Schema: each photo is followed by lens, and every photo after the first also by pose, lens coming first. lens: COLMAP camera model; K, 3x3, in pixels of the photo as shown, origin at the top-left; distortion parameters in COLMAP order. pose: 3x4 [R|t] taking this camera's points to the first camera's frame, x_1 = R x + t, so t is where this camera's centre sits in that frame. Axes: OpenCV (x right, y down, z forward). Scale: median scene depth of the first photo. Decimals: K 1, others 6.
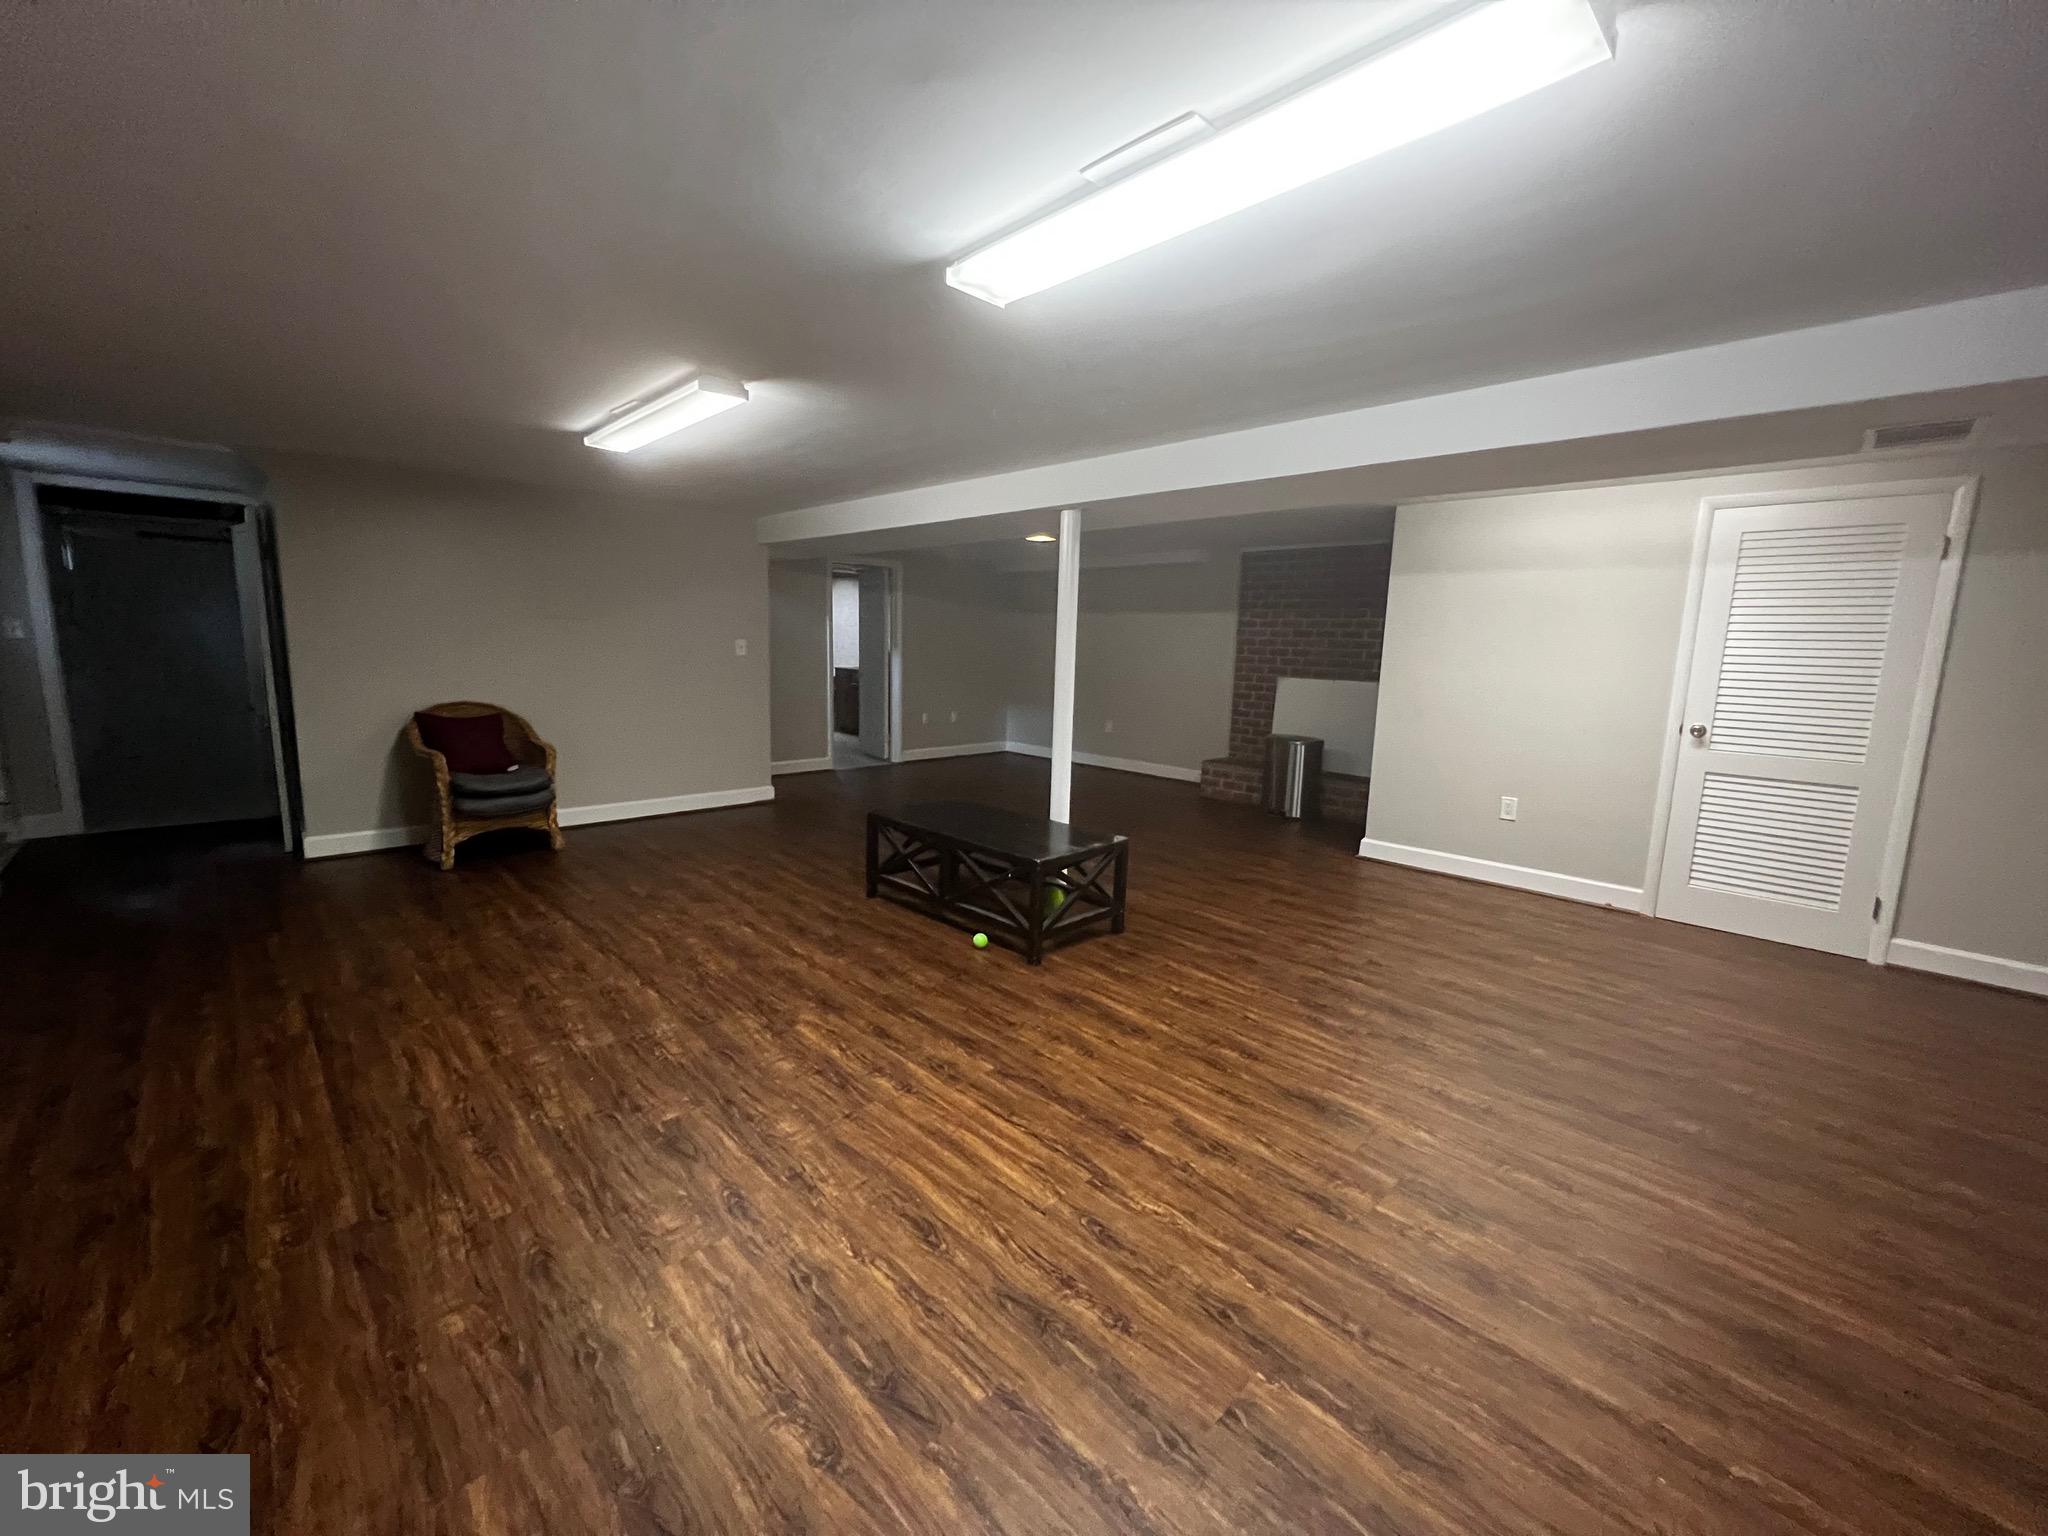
lens RADIAL K [[824.2, 0, 1020.9], [0, 824.2, 769.1], [0, 0, 1]] dist [-0.000276, 0.000533]
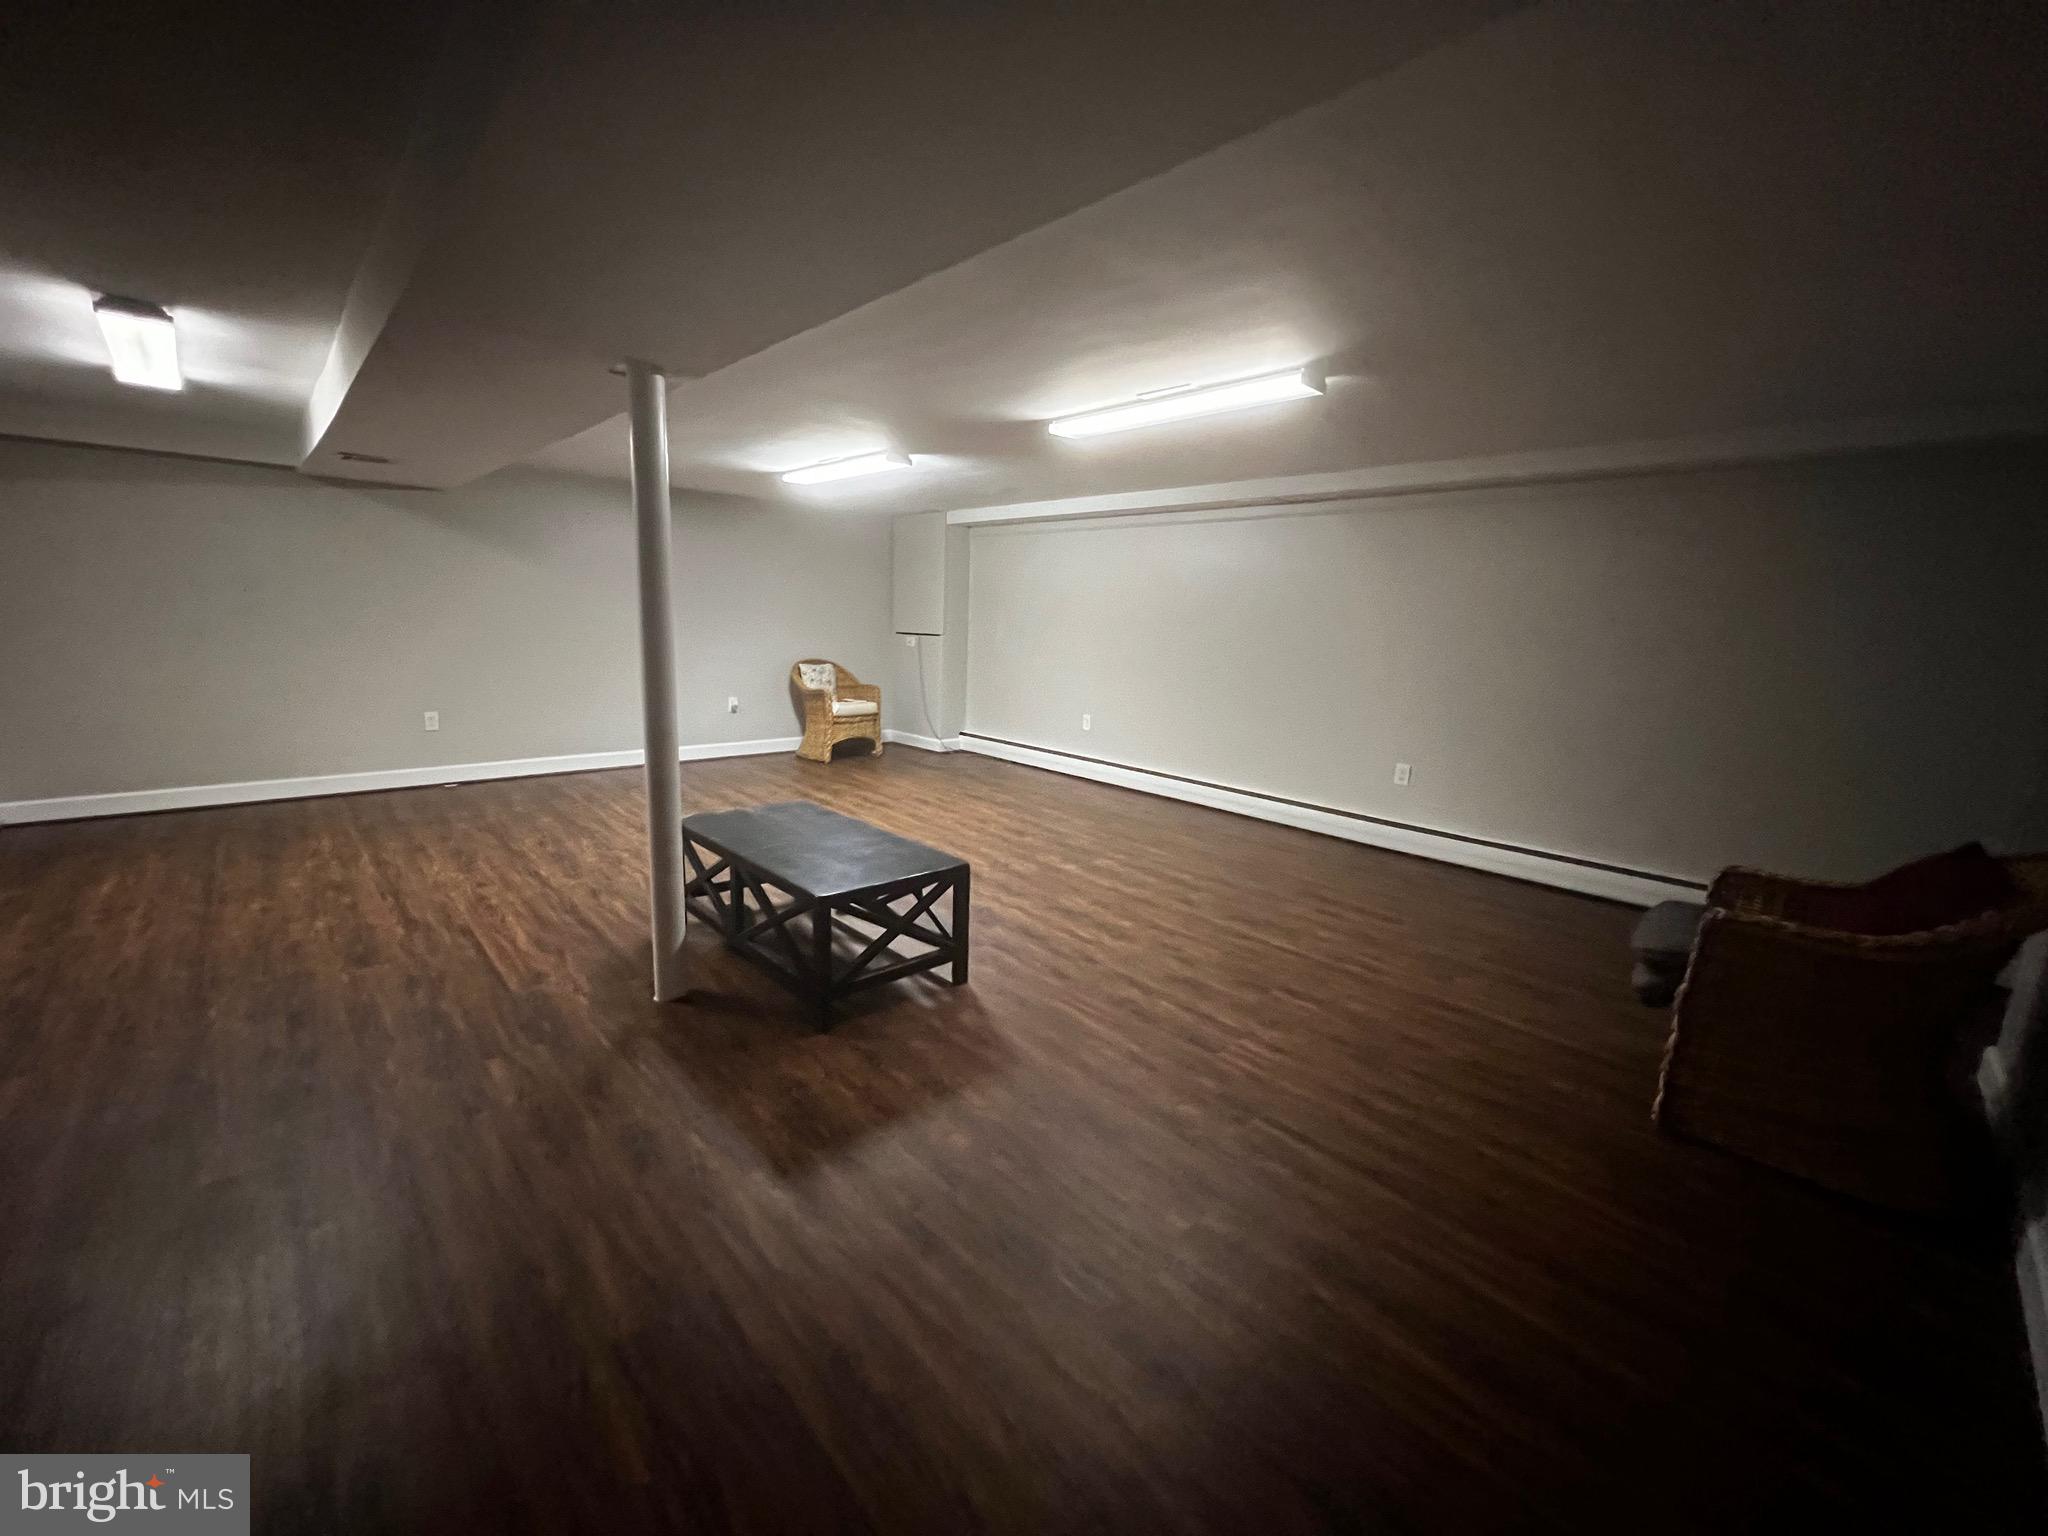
lens RADIAL K [[824.2, 0, 1026.4], [0, 824.2, 772.1], [0, 0, 1]] dist [-0.000276, 0.000533]
pose [[-0.997471, -0.069756, 0.013611, -0.300437], [-0.061182, 0.940238, 0.334977, -0.322715], [-0.036164, 0.333297, -0.942128, 2.049551]]
